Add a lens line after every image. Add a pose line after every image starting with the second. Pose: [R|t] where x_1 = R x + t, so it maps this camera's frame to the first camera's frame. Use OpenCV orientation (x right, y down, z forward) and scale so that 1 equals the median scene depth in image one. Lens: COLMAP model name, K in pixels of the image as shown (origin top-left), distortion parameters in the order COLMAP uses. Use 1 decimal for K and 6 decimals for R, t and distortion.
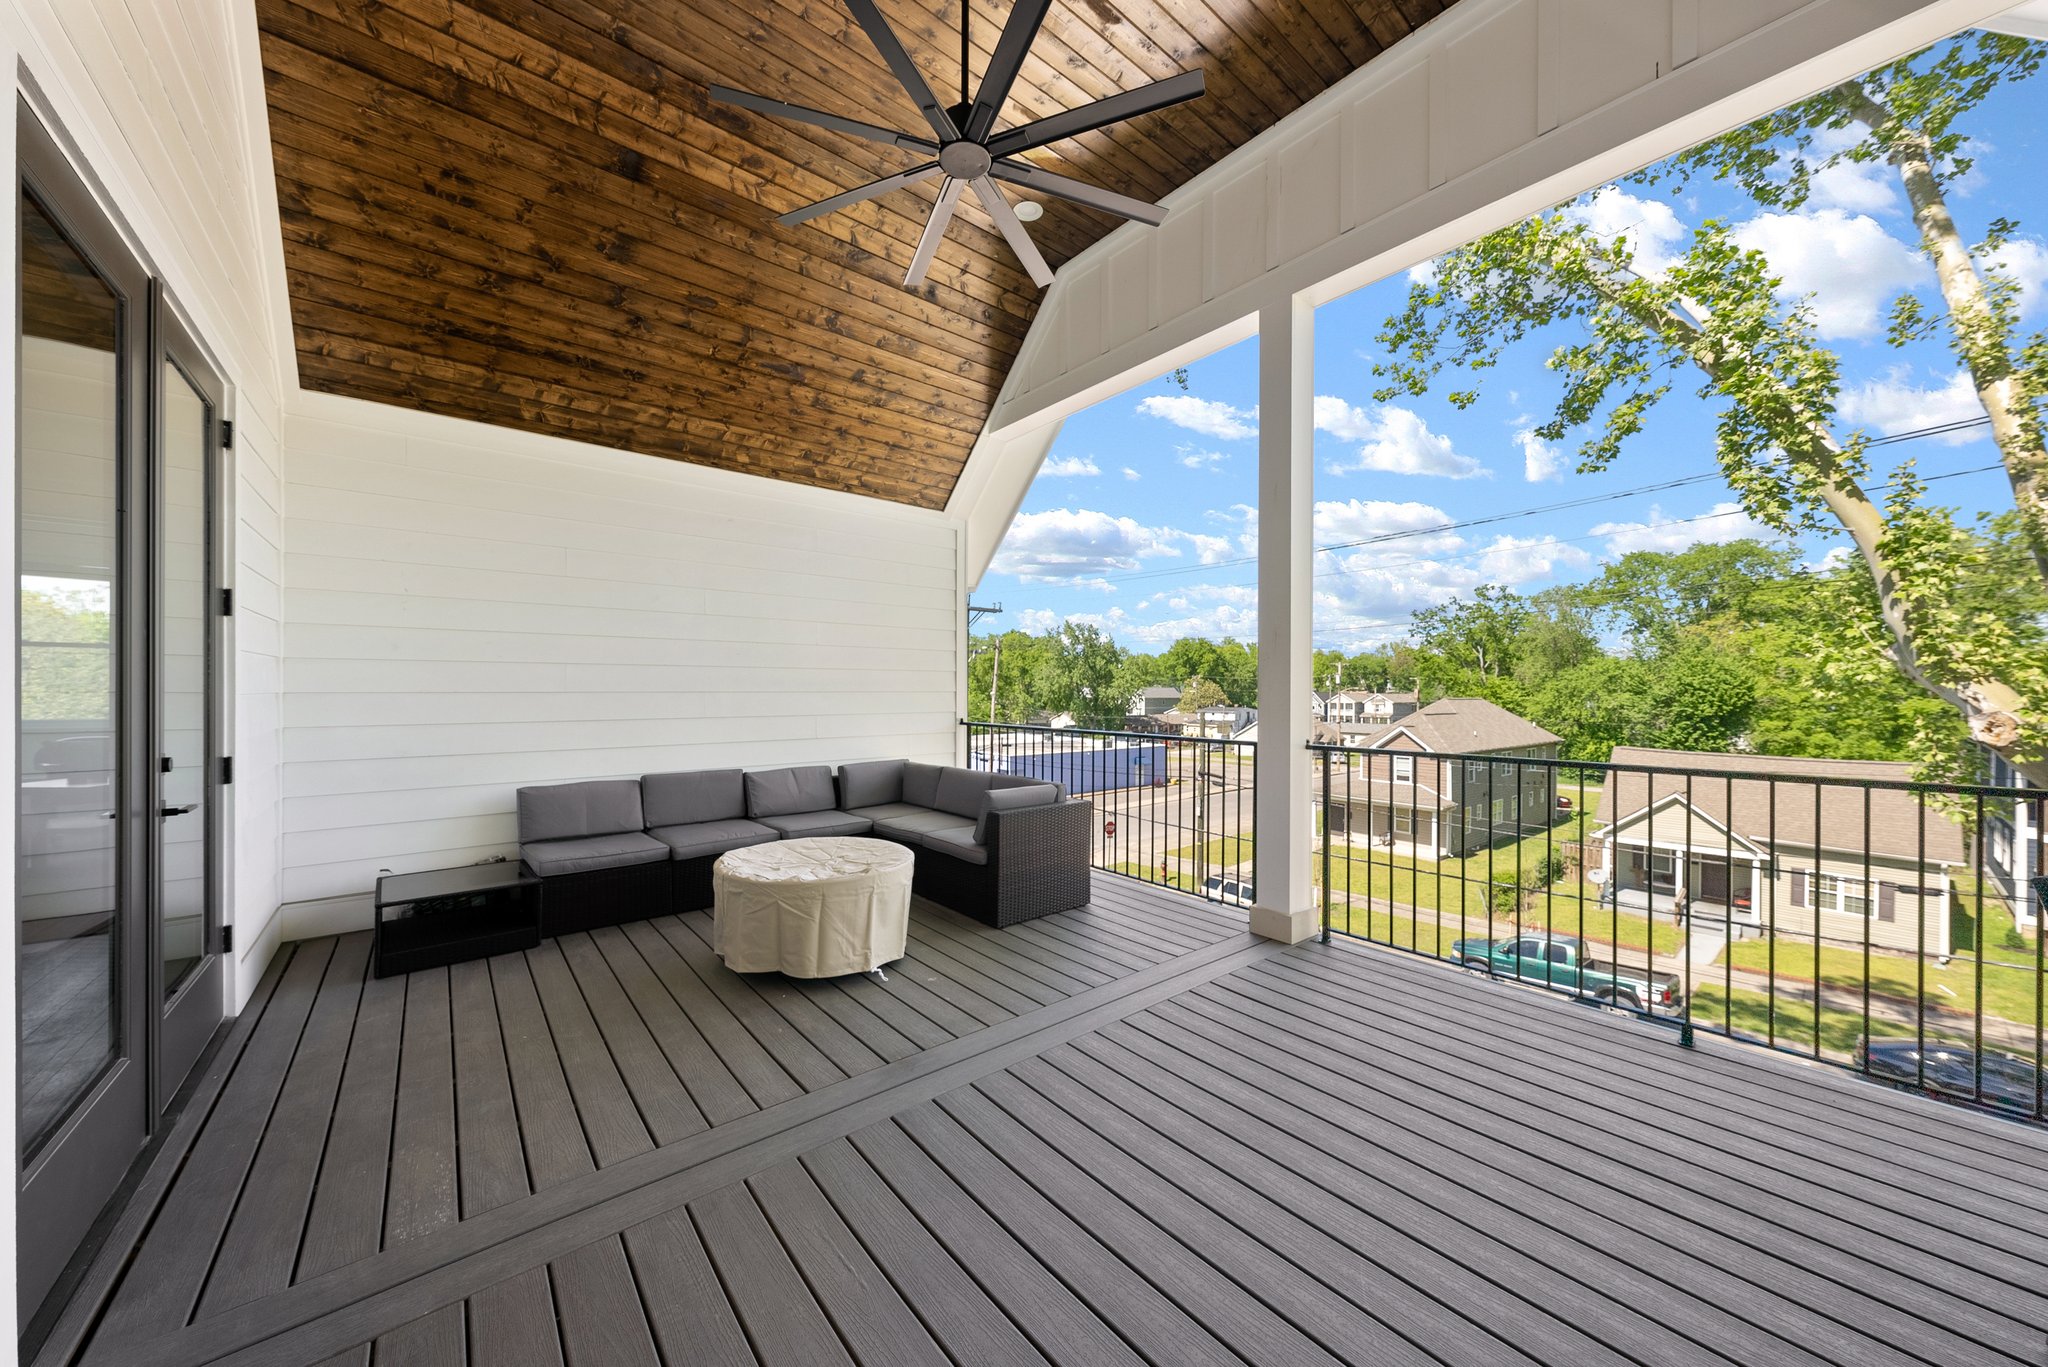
lens RADIAL K [[747.4, 0, 1033.7], [0, 747.4, 690.4], [0, 0, 1]] dist [0.002515, 0.000257]
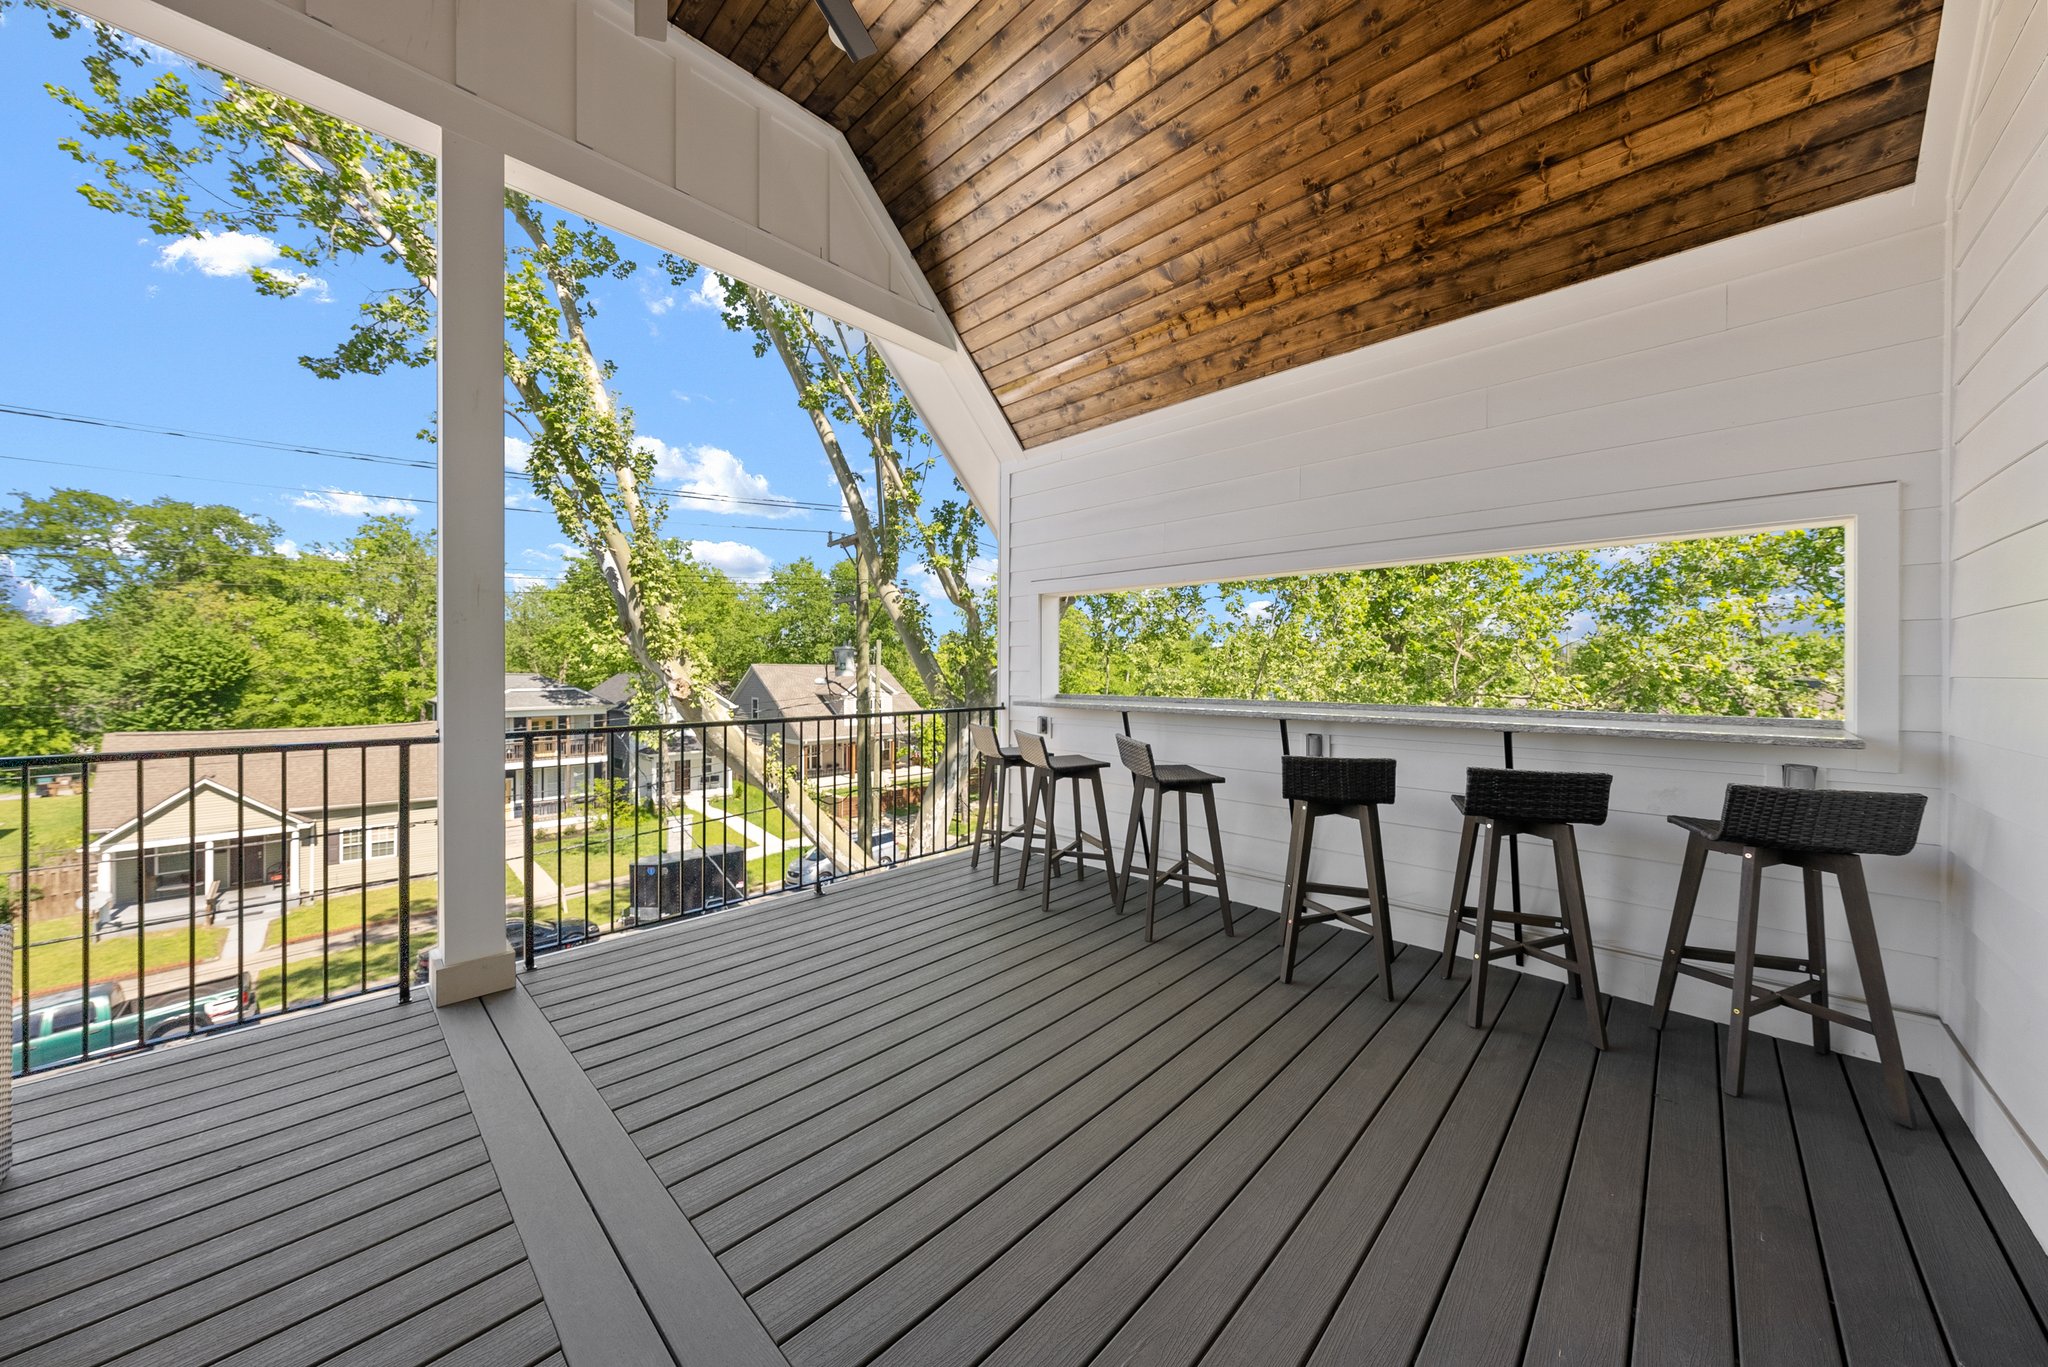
lens RADIAL K [[704.6, 0, 1031.1], [0, 704.6, 675.7], [0, 0, 1]] dist [-0.000941, 0.000414]
pose [[-0.136246, -0.013140, 0.990588, -0.102644], [-0.003458, 0.999912, 0.012788, 0.000050], [-0.990669, -0.001683, -0.136280, 0.125632]]
